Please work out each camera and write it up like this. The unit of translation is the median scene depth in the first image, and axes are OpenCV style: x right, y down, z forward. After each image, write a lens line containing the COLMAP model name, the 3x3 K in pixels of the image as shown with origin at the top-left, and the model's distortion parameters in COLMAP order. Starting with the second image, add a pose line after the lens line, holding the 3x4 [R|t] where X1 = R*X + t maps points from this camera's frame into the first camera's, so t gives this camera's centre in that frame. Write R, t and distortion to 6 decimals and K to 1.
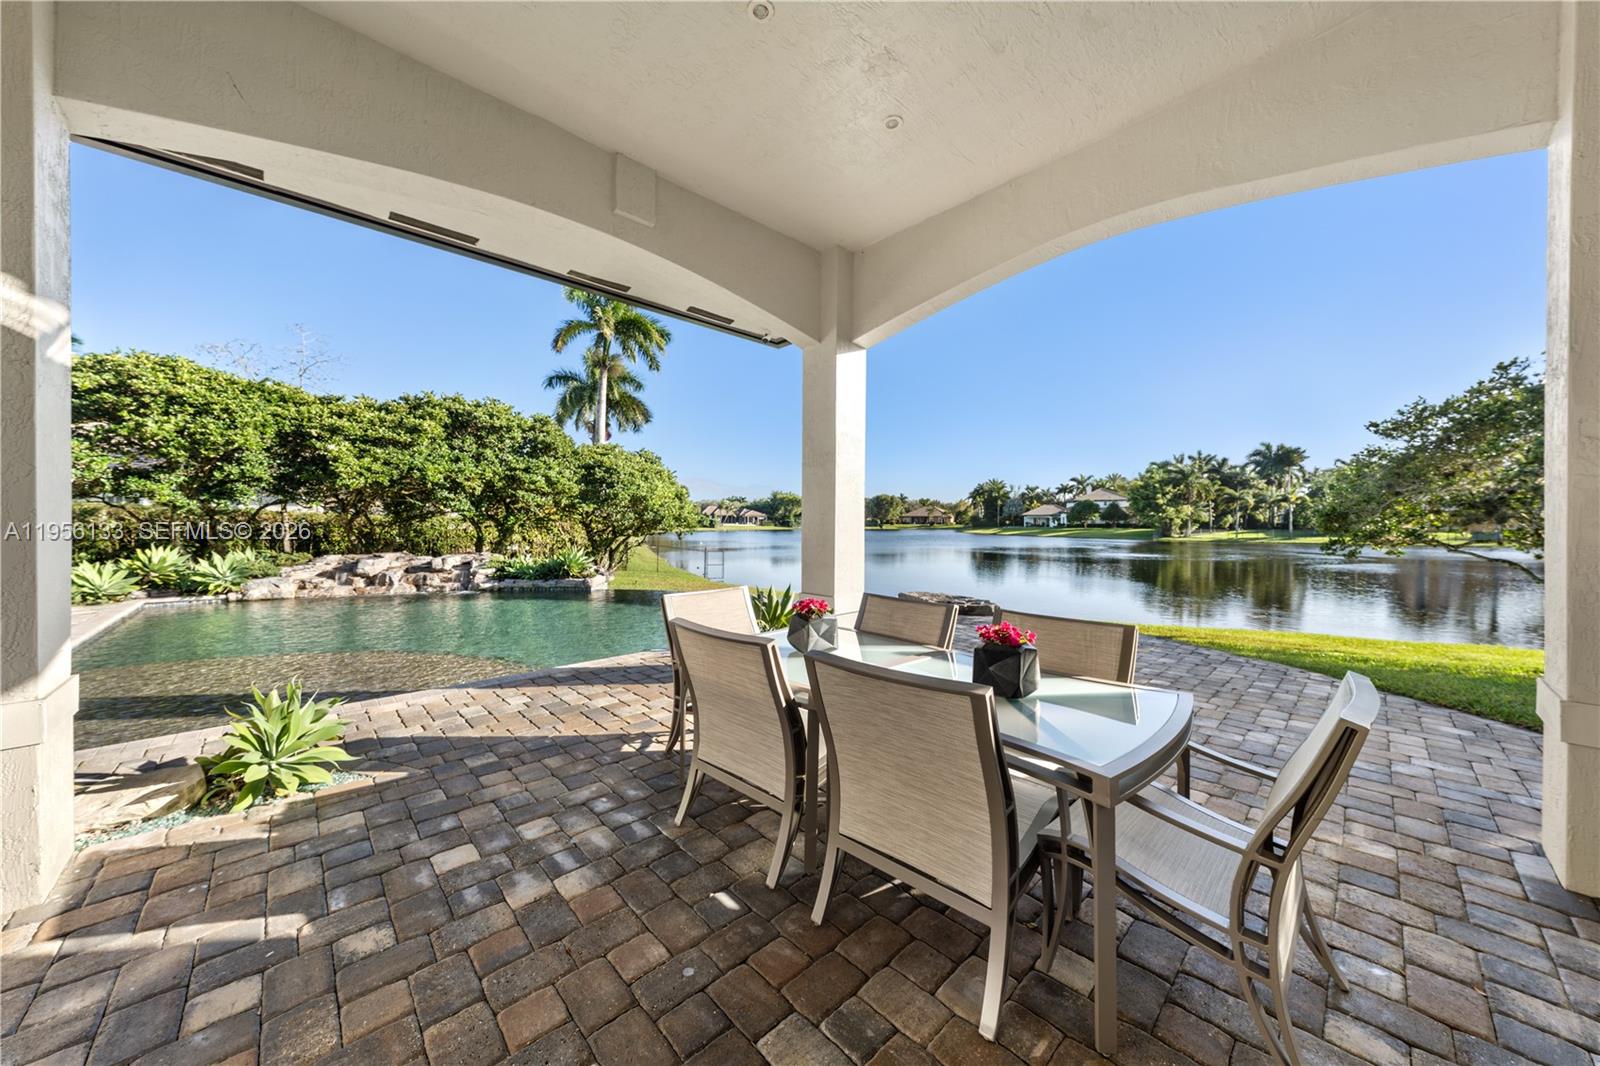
lens RADIAL K [[547.9, 0, 789.1], [0, 547.9, 517.1], [0, 0, 1]] dist [-0.001138, -0.000115]
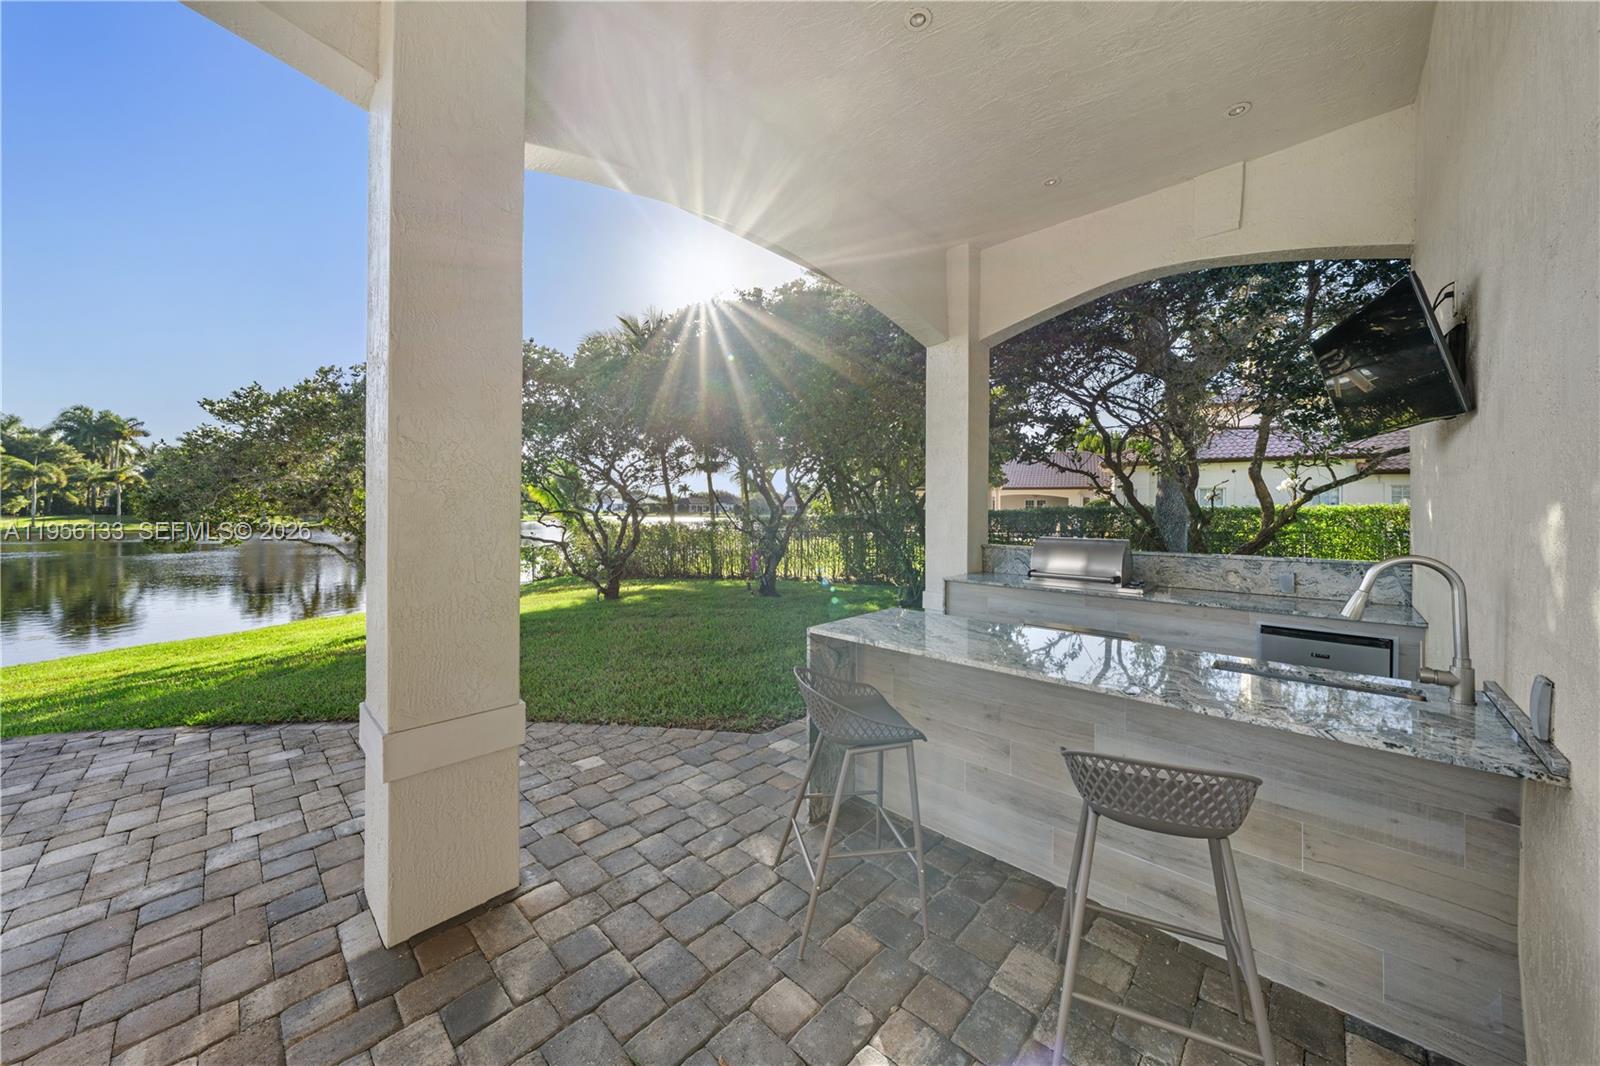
lens RADIAL K [[547.9, 0, 789.1], [0, 547.9, 517.1], [0, 0, 1]] dist [-0.001138, -0.000115]
pose [[-0.052442, -0.017623, 0.998468, 0.133573], [-0.013776, 0.999762, 0.016923, -0.009779], [-0.998529, -0.012868, -0.052673, 0.105178]]
